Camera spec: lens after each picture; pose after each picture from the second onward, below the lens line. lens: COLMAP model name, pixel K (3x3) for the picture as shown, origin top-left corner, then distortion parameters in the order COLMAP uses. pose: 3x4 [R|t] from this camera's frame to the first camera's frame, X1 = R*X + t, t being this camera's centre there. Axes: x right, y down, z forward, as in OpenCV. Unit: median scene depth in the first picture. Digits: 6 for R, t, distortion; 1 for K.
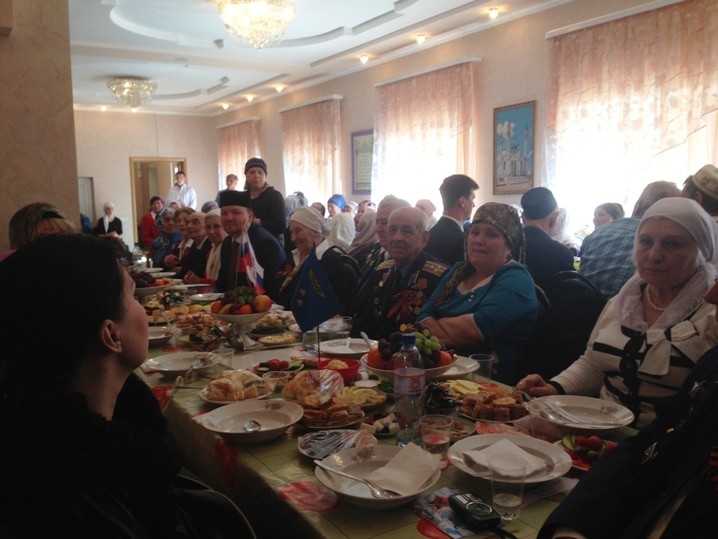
lens RADIAL K [[663.2, 0, 359.0], [0, 663.2, 269.5], [0, 0, 1]] dist [0.131603, -0.231124]
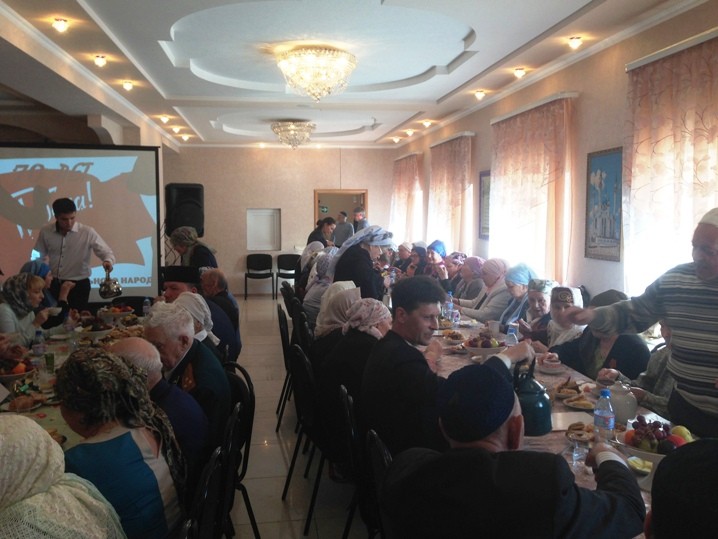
lens RADIAL K [[663.2, 0, 359.0], [0, 663.2, 269.5], [0, 0, 1]] dist [0.131603, -0.231124]
pose [[0.894123, 0.064341, -0.443176, 0.306598], [-0.068695, 0.997618, 0.006241, -0.079883], [0.442522, 0.024863, 0.896413, 0.133552]]
